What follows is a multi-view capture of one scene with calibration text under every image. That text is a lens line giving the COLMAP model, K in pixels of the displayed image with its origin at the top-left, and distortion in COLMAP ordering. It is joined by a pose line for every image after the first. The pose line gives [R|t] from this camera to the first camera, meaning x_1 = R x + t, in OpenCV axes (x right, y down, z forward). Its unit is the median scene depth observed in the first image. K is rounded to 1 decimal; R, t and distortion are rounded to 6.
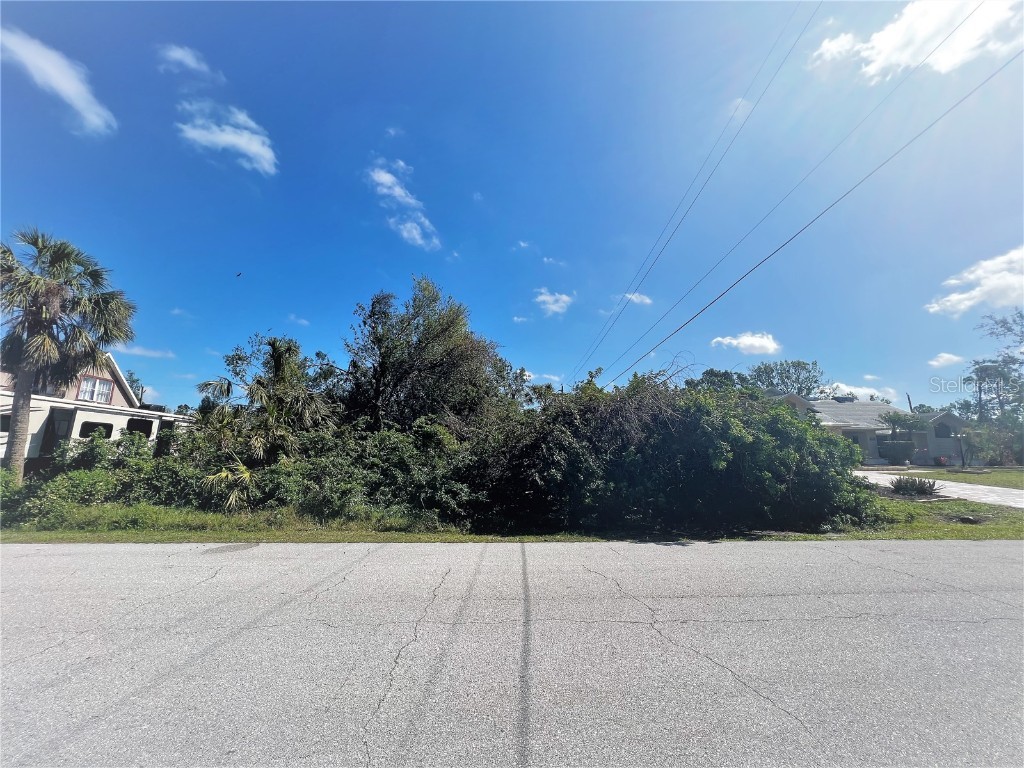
lens RADIAL K [[411.1, 0, 514.1], [0, 411.1, 394.5], [0, 0, 1]] dist [0.002342, 0.000515]
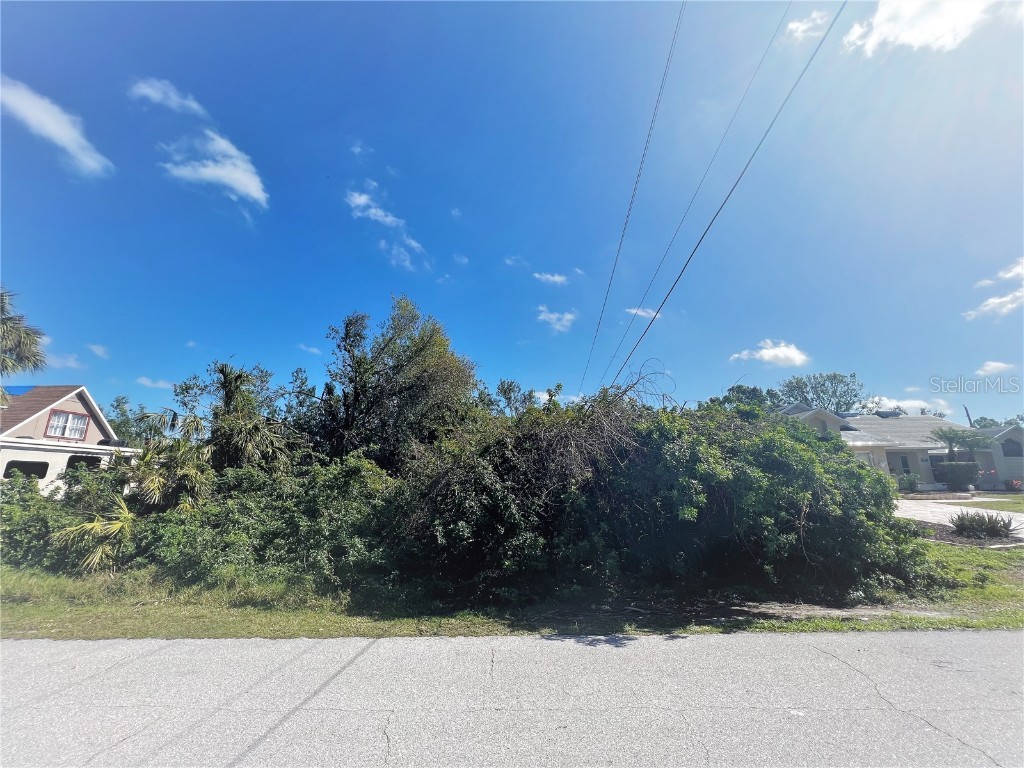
lens RADIAL K [[410.3, 0, 512.0], [0, 410.3, 384.0], [0, 0, 1]] dist [0.000469, -0.000231]
pose [[0.997027, -0.031247, -0.070427, 0.110843], [0.025340, 0.996205, -0.083264, -0.000553], [0.072762, 0.081232, 0.994036, 0.108147]]
